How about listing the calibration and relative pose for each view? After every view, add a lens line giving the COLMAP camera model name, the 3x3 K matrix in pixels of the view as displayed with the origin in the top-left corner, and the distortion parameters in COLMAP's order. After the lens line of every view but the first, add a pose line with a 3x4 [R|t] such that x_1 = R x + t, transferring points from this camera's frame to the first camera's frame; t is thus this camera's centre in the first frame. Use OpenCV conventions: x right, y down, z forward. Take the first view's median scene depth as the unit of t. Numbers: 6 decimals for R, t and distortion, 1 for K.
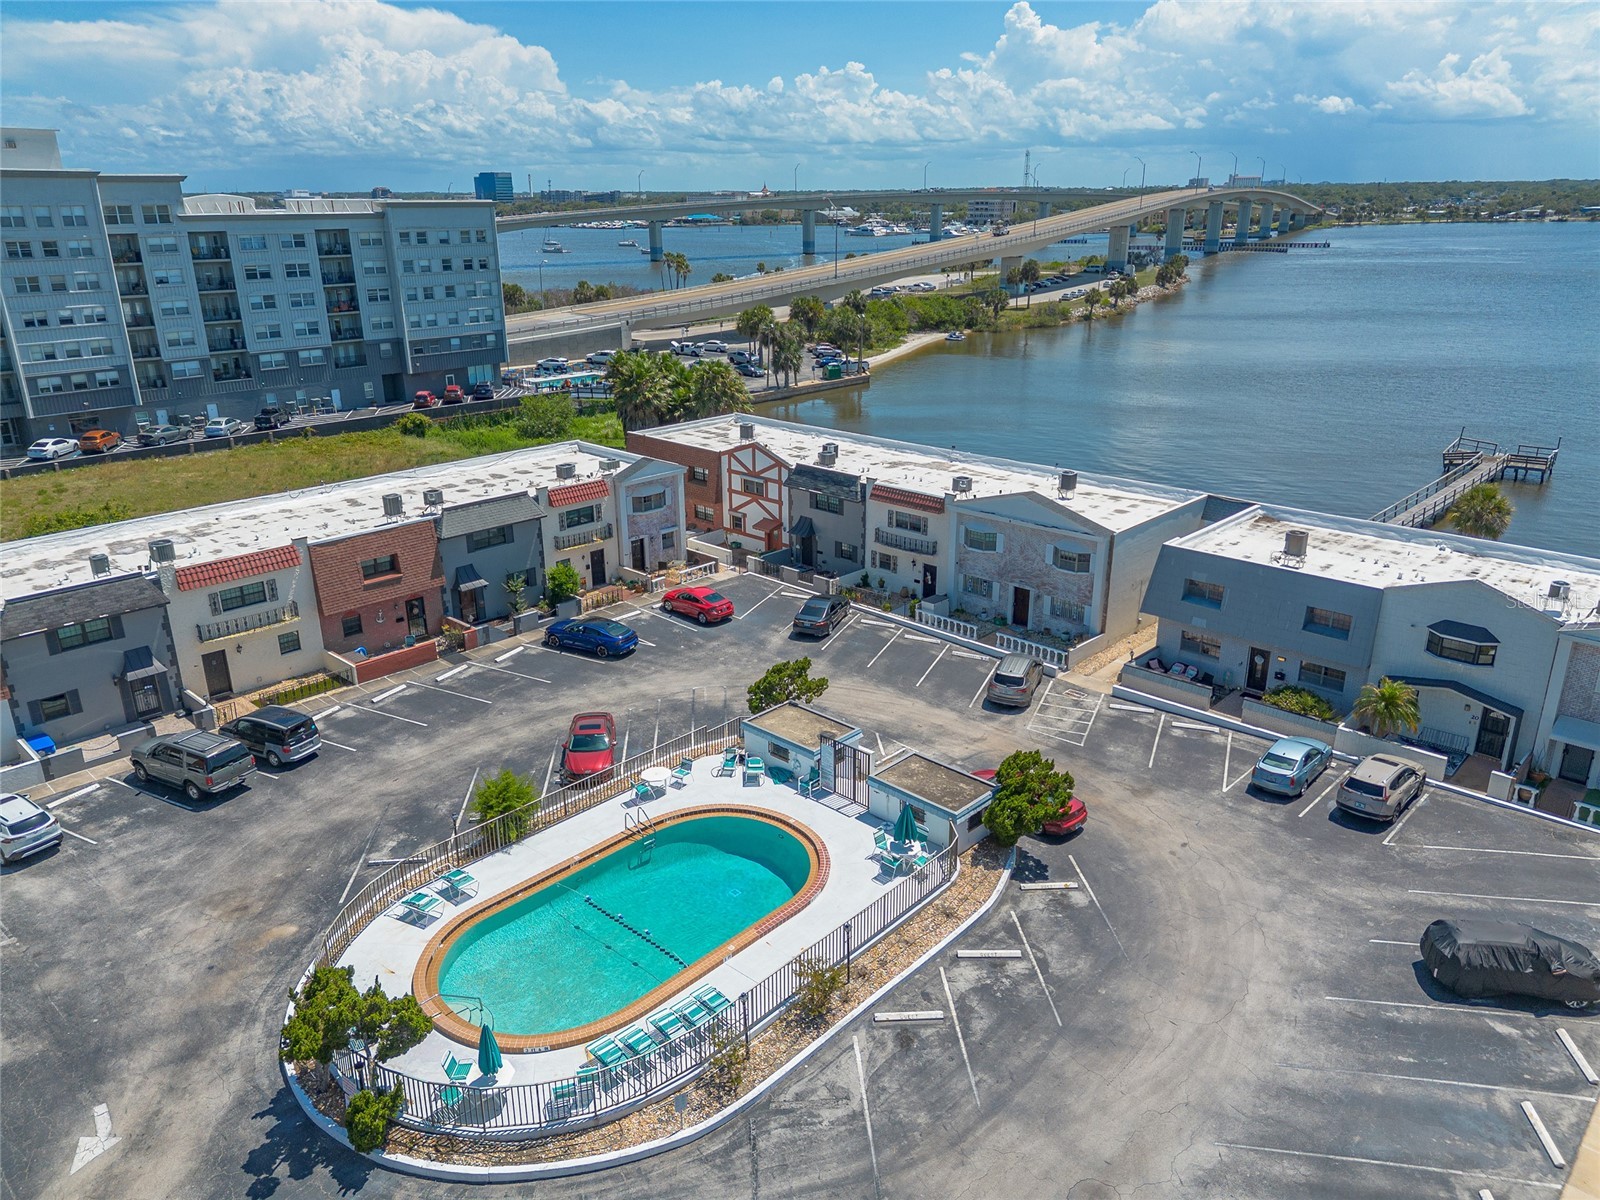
lens RADIAL K [[1133.9, 0, 796.5], [0, 1133.9, 600.9], [0, 0, 1]] dist [0.075414, -0.076115]
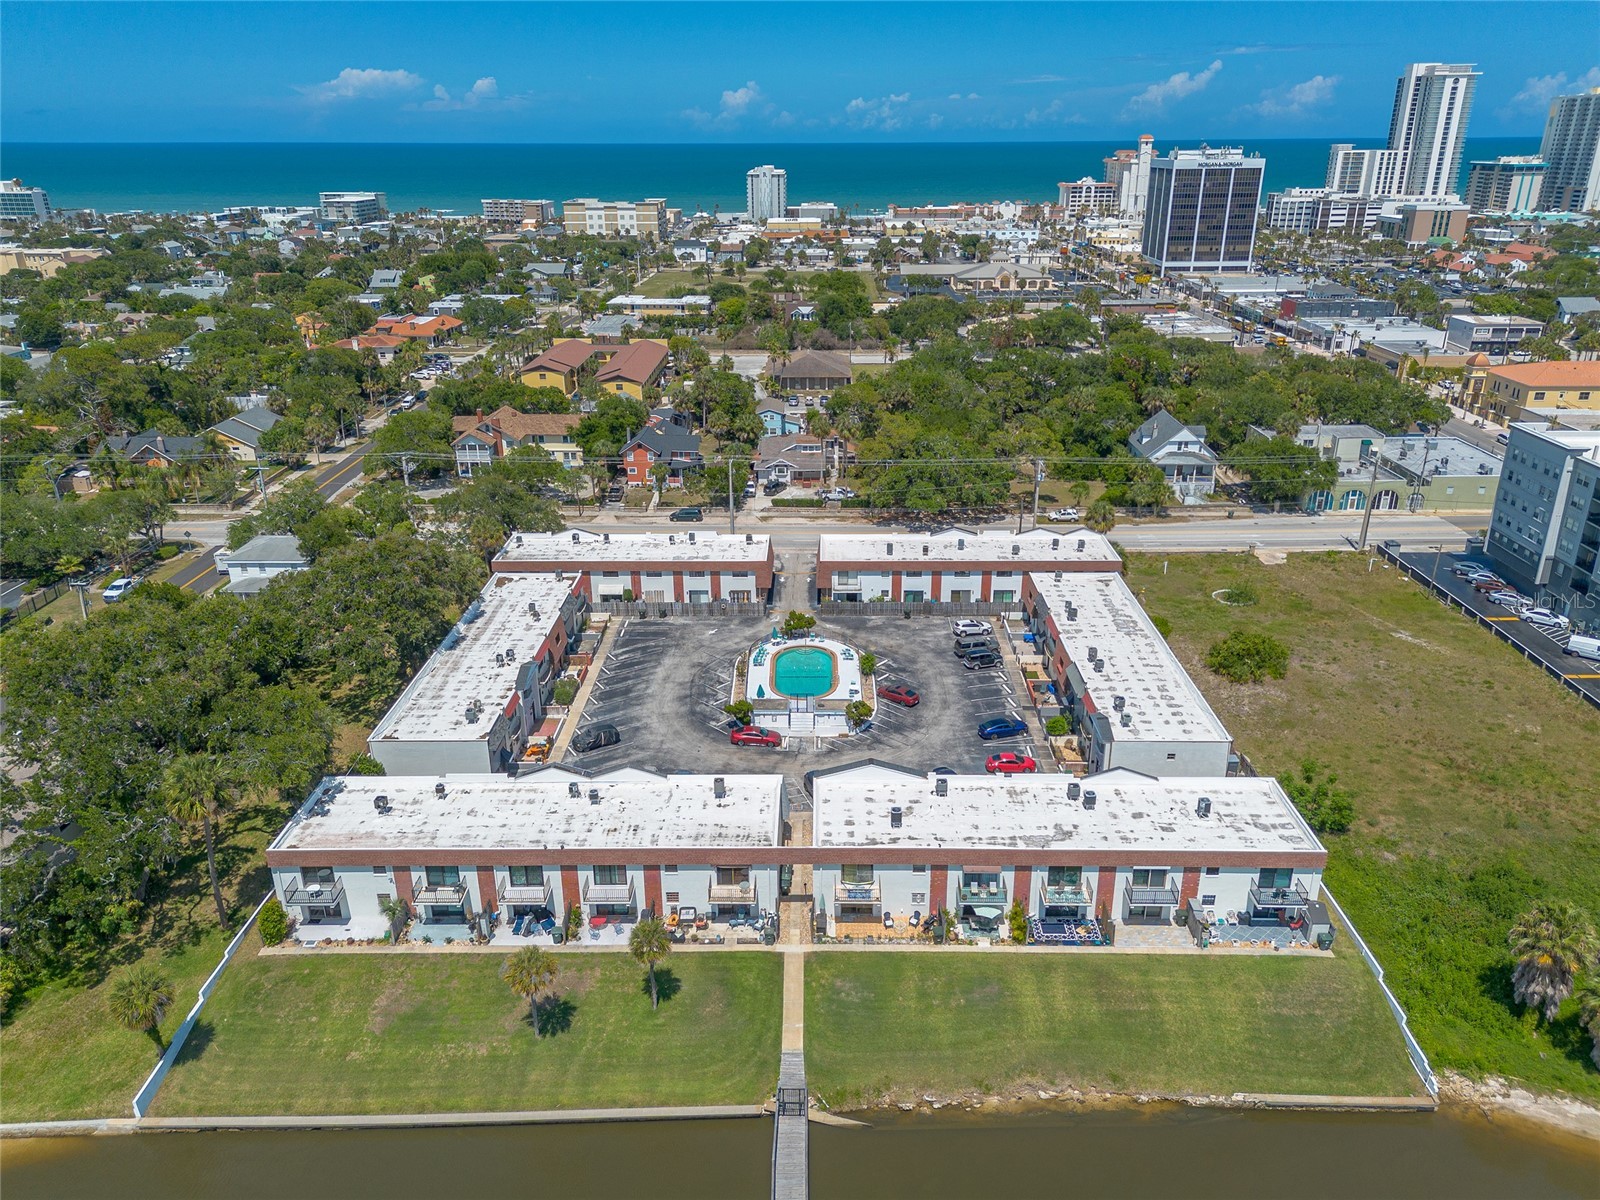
lens RADIAL K [[1143.0, 0, 811.8], [0, 1143.0, 599.3], [0, 0, 1]] dist [0.078892, -0.083354]
pose [[-0.730774, 0.262851, -0.629983, 1.264952], [-0.220333, 0.782666, 0.582140, -1.237968], [0.646083, 0.564219, -0.514037, 1.691611]]
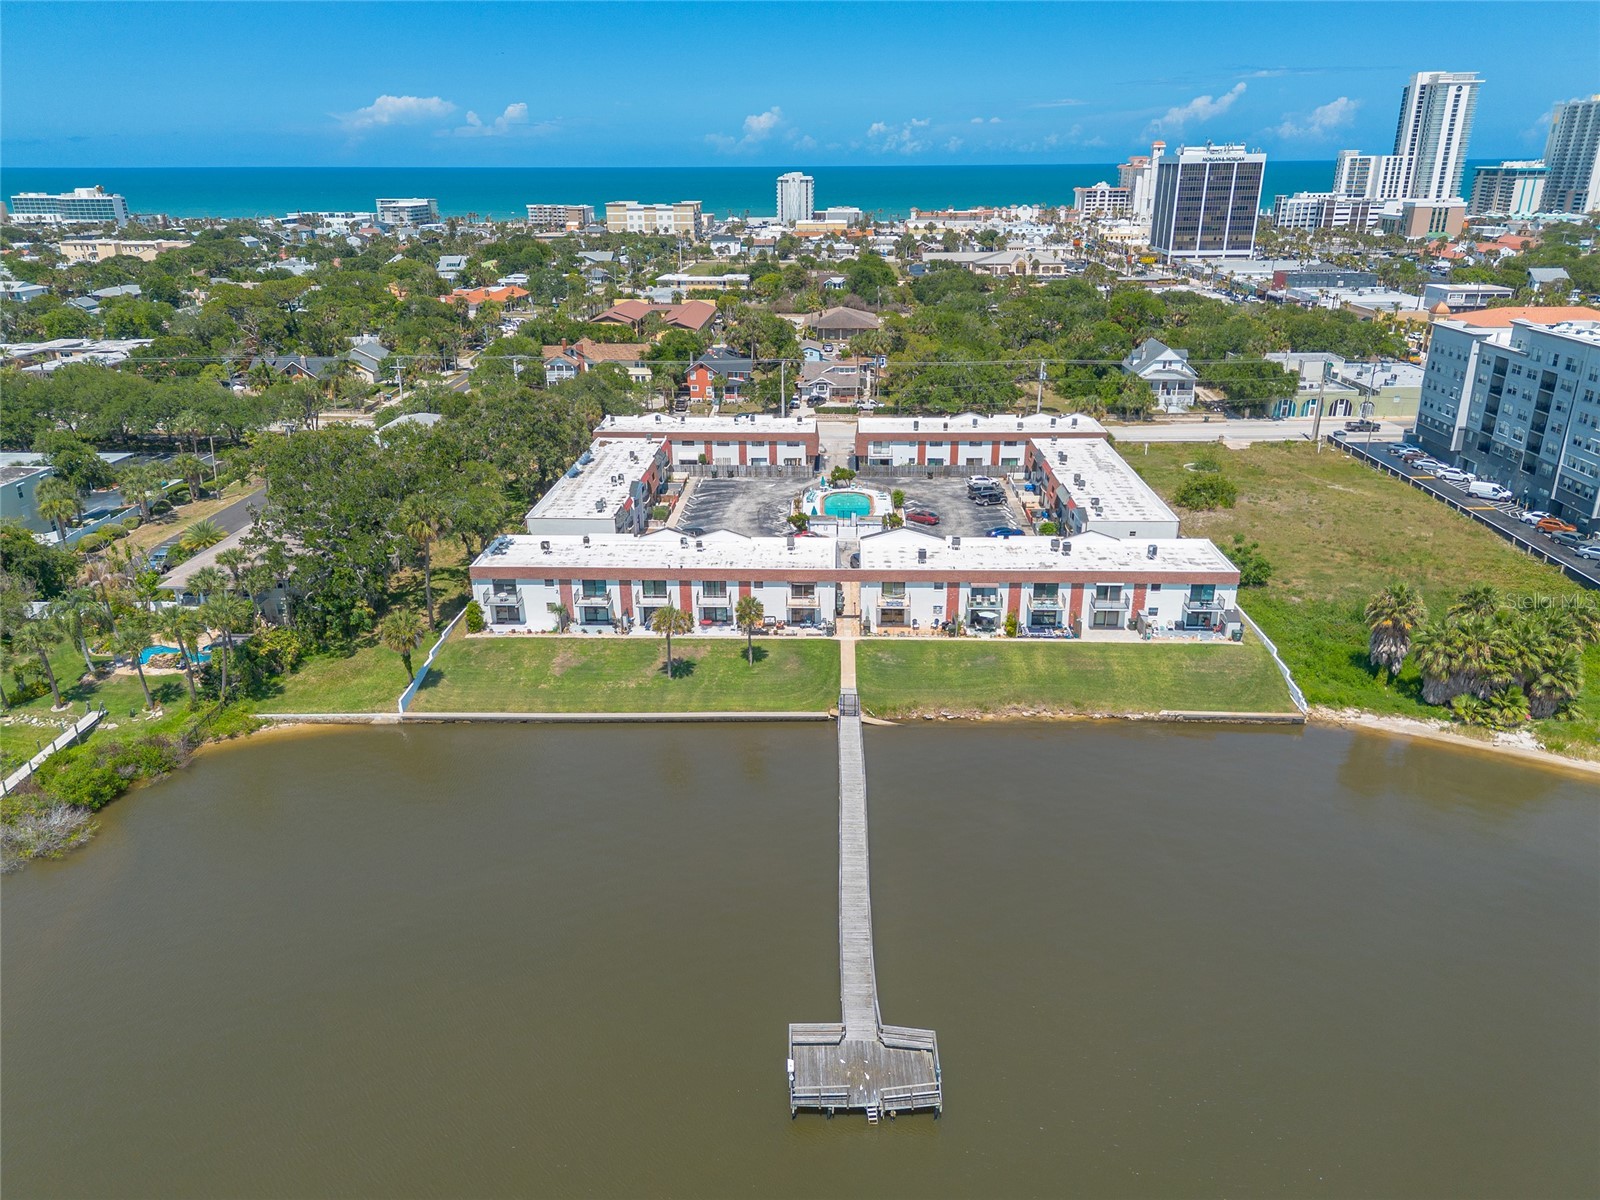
lens RADIAL K [[1133.9, 0, 796.5], [0, 1133.9, 600.9], [0, 0, 1]] dist [0.075414, -0.076115]
pose [[-0.751200, 0.247408, -0.611954, 1.756034], [-0.210664, 0.788753, 0.577485, -1.217617], [0.625556, 0.562723, -0.540391, 2.167164]]
